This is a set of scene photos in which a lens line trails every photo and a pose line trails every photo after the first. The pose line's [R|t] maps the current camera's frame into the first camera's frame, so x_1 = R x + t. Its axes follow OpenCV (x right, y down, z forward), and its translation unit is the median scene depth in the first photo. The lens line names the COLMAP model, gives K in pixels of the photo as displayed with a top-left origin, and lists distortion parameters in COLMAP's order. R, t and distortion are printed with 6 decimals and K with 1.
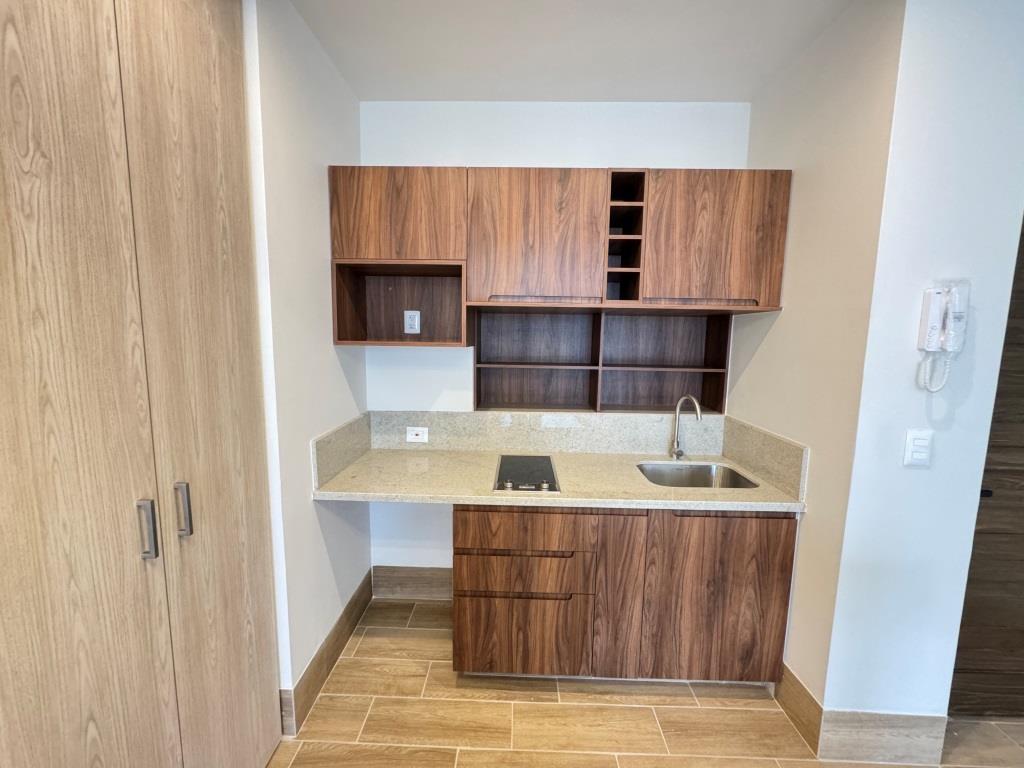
lens RADIAL K [[406.6, 0, 511.6], [0, 406.6, 383.1], [0, 0, 1]] dist [-0.003999, 0.000916]
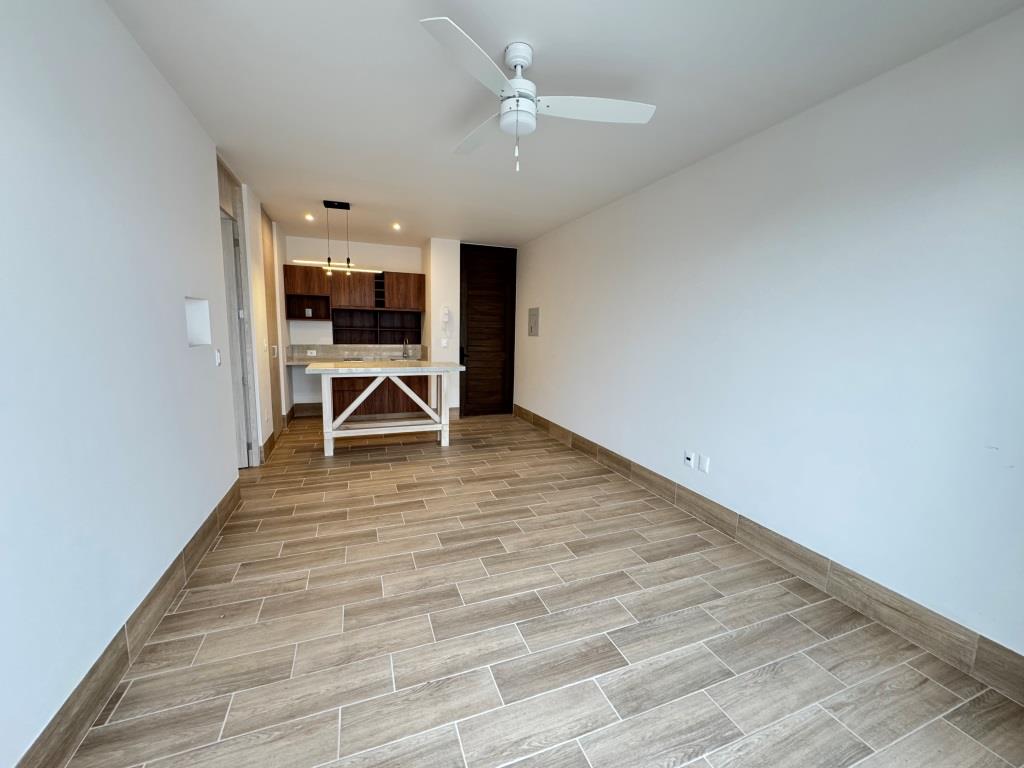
lens RADIAL K [[406.6, 0, 511.6], [0, 406.6, 385.0], [0, 0, 1]] dist [-0.003999, 0.000916]
pose [[0.924936, -0.046528, 0.377263, -0.031290], [0.036787, 0.998778, 0.032989, 0.397383], [-0.378337, -0.016634, 0.925518, -2.758025]]
